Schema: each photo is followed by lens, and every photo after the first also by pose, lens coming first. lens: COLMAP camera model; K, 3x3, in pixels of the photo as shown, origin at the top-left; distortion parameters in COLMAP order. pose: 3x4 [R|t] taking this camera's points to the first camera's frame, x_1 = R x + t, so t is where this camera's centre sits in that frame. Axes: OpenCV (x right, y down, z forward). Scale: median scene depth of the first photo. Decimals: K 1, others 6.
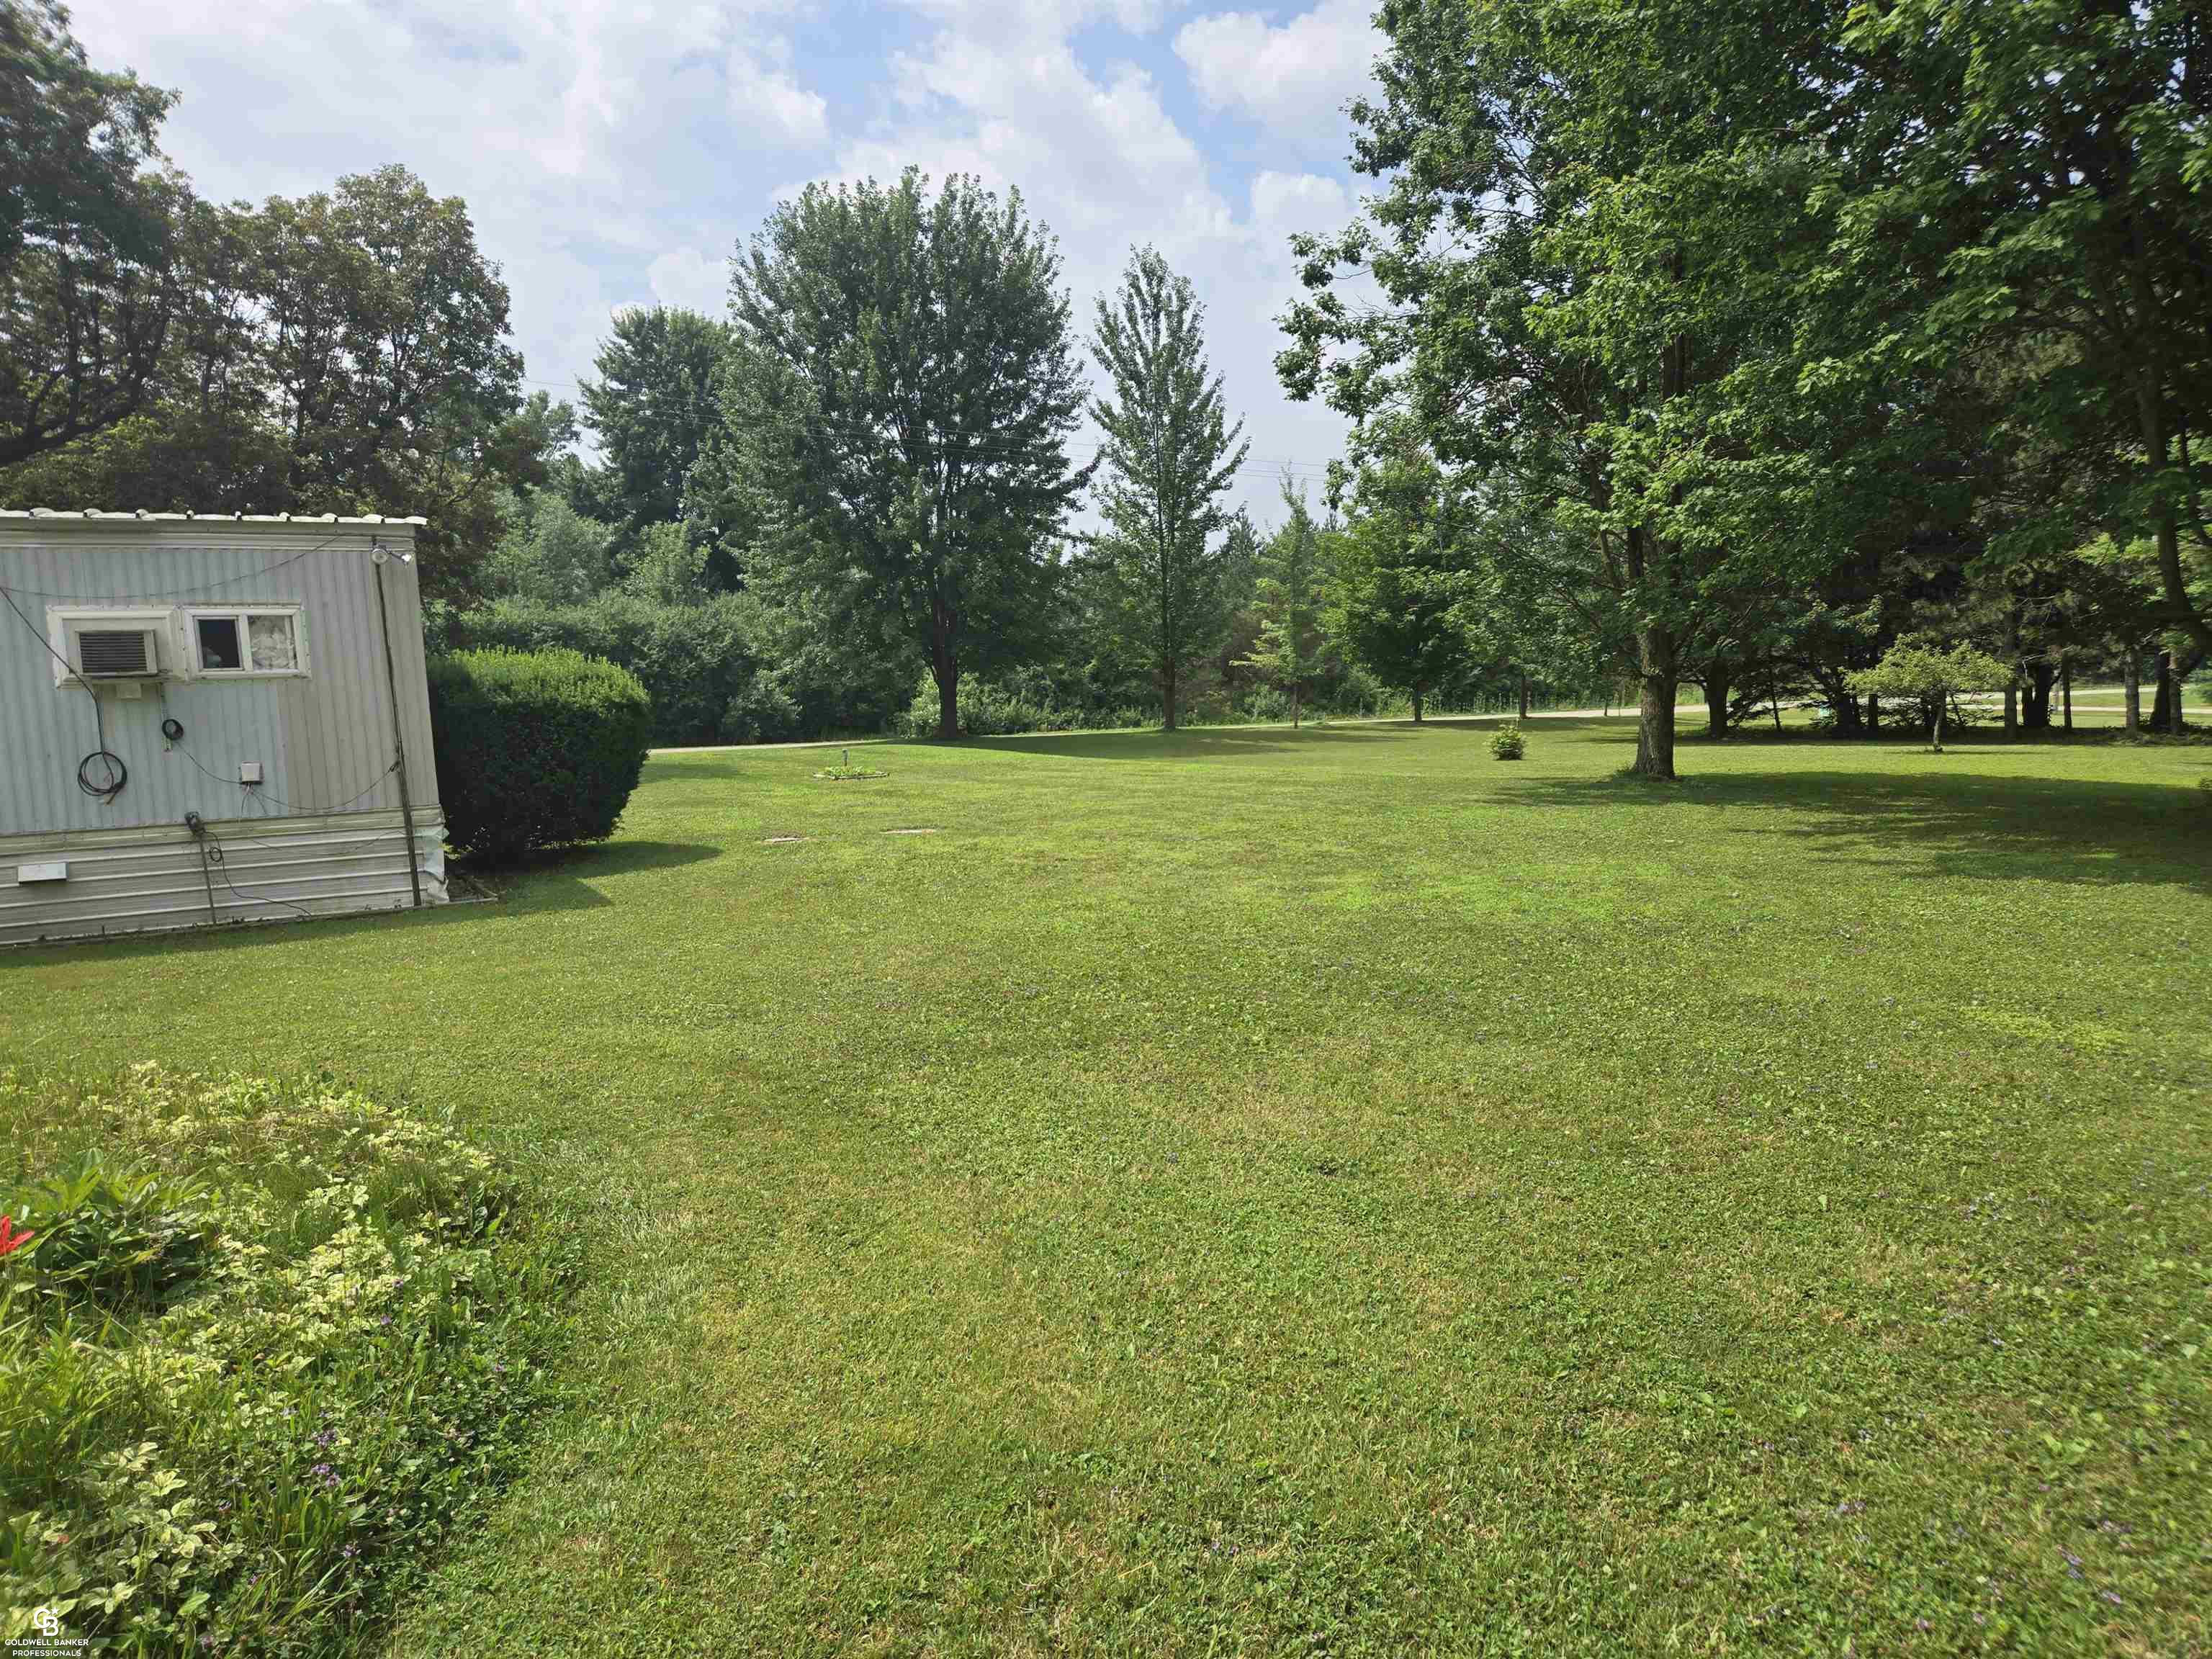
lens RADIAL K [[1482.7, 0, 1108.3], [0, 1482.7, 858.6], [0, 0, 1]] dist [0.073933, -0.065966]
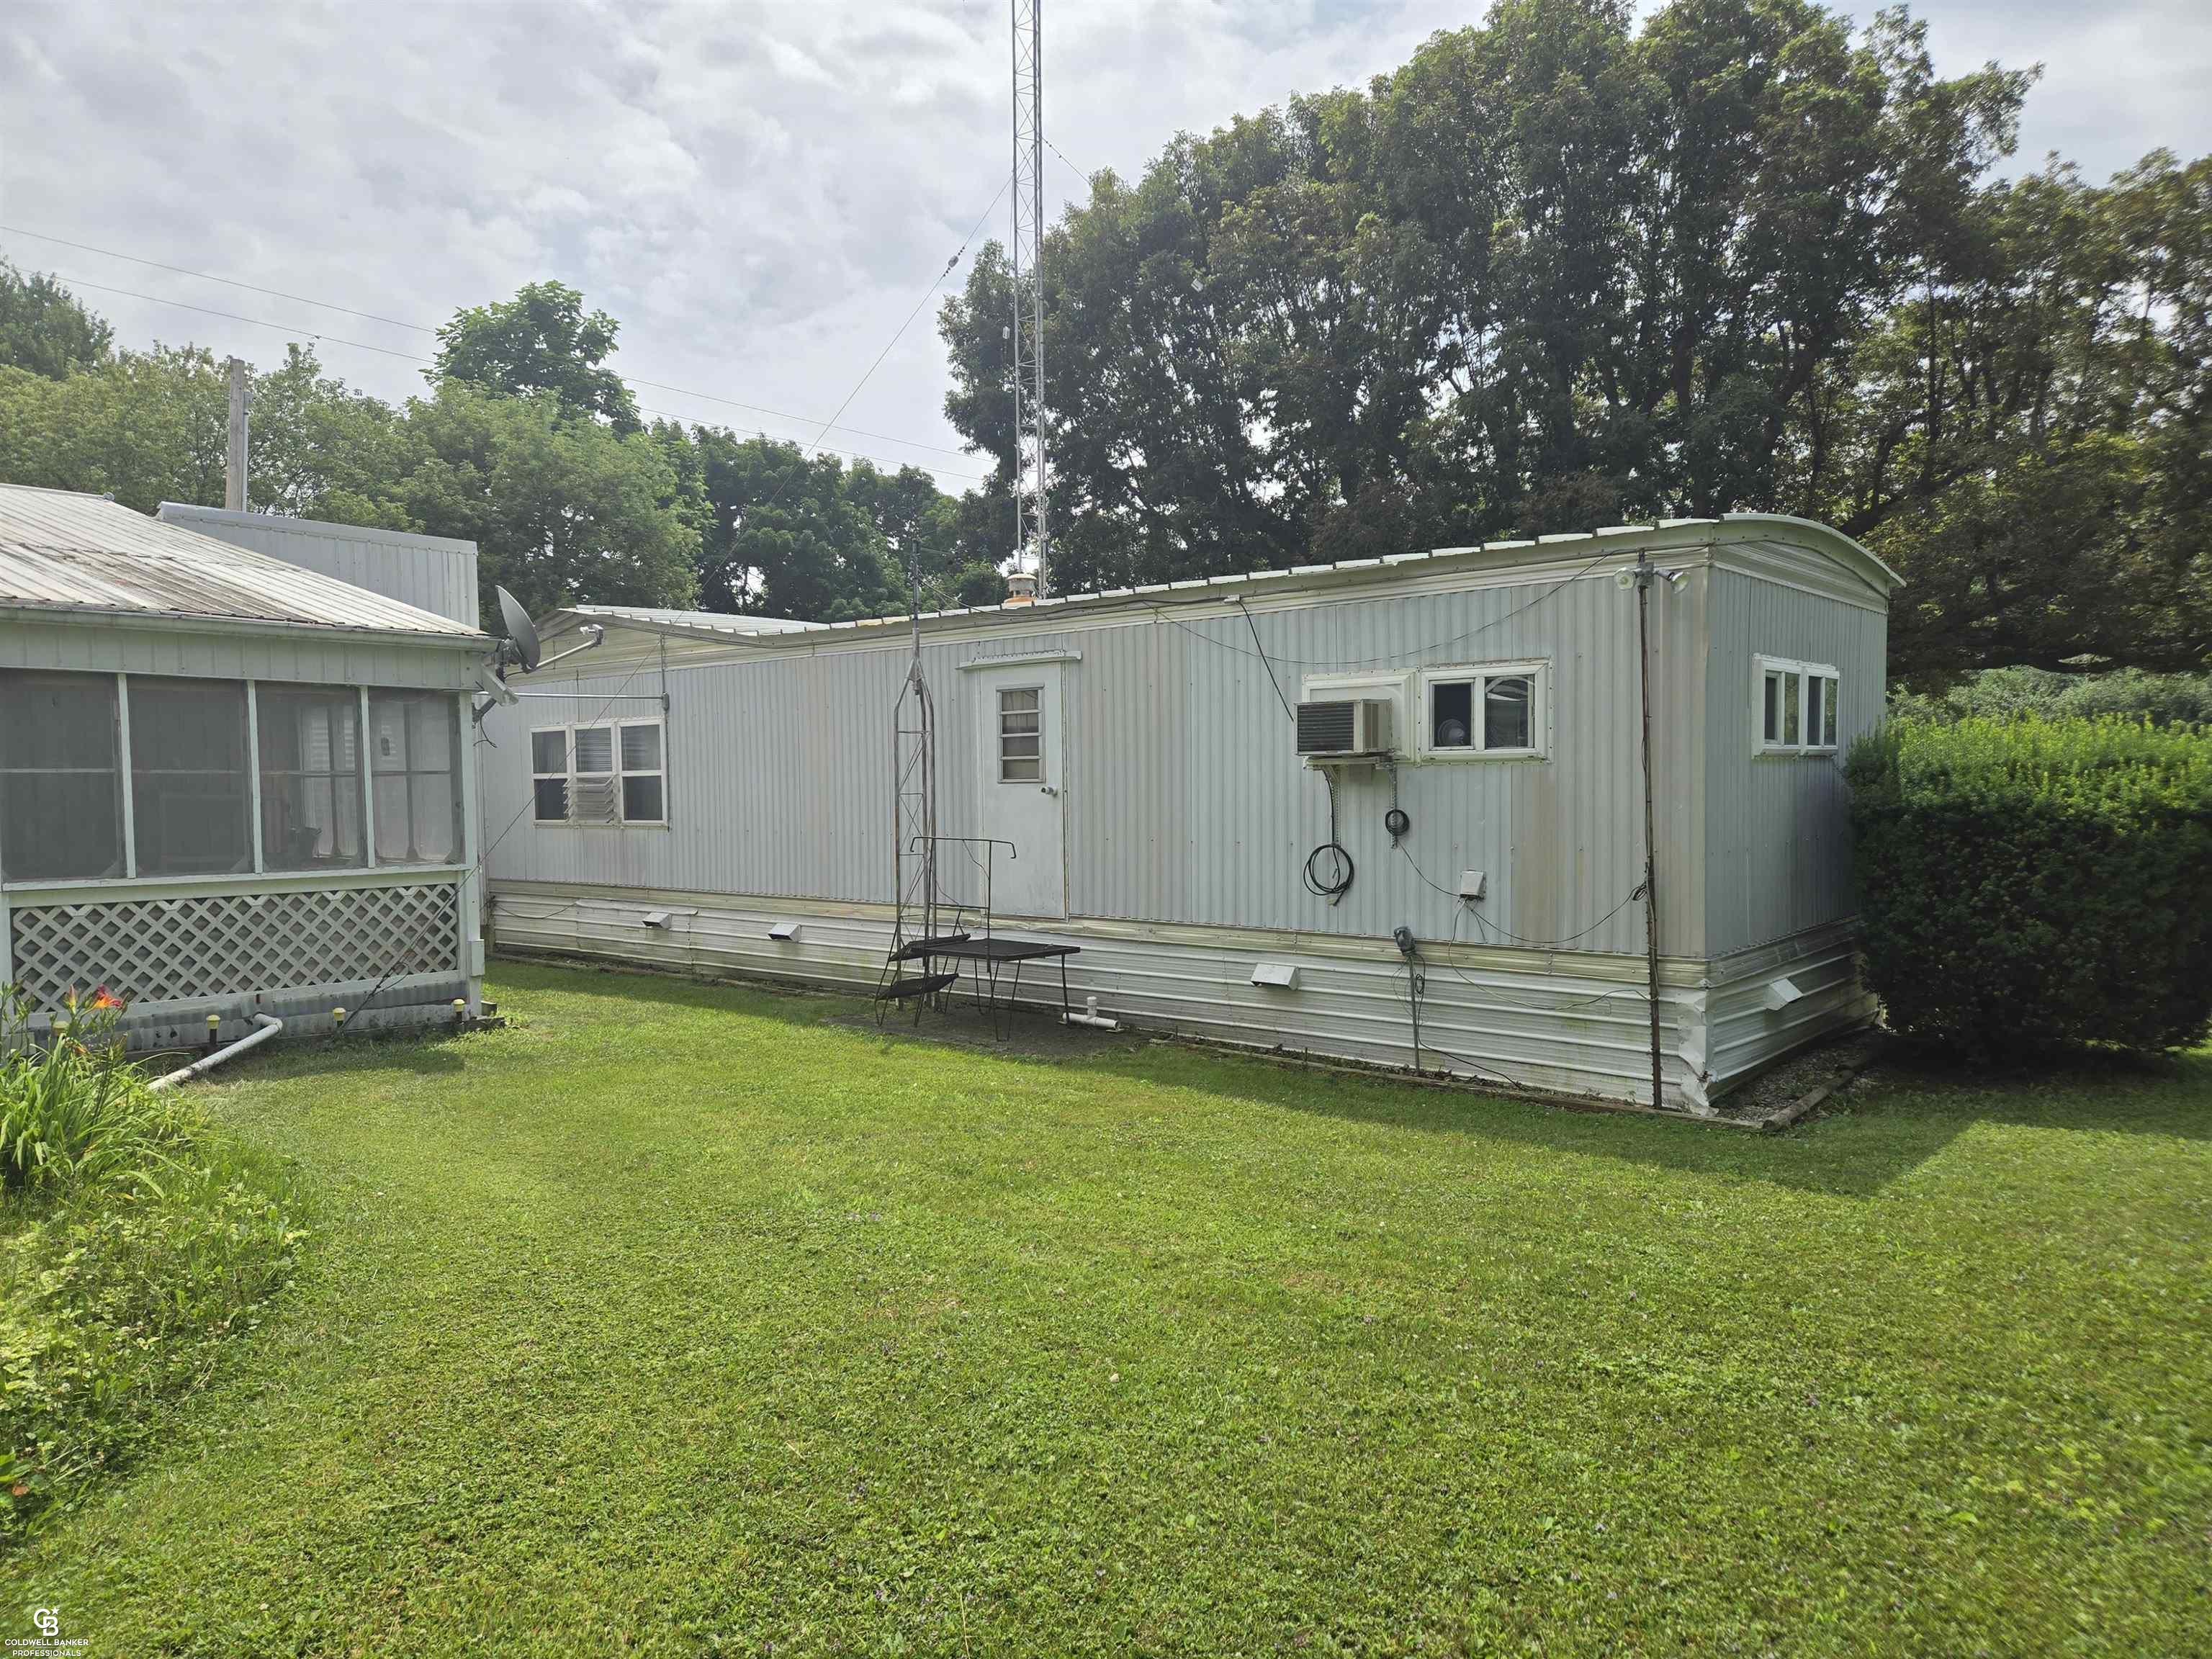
lens RADIAL K [[1482.7, 0, 1108.3], [0, 1482.7, 858.6], [0, 0, 1]] dist [0.073933, -0.065966]
pose [[0.351225, 0.080537, -0.932821, 0.063849], [-0.123233, 0.991603, 0.039213, -0.076436], [0.928146, 0.101181, 0.358201, 0.561805]]
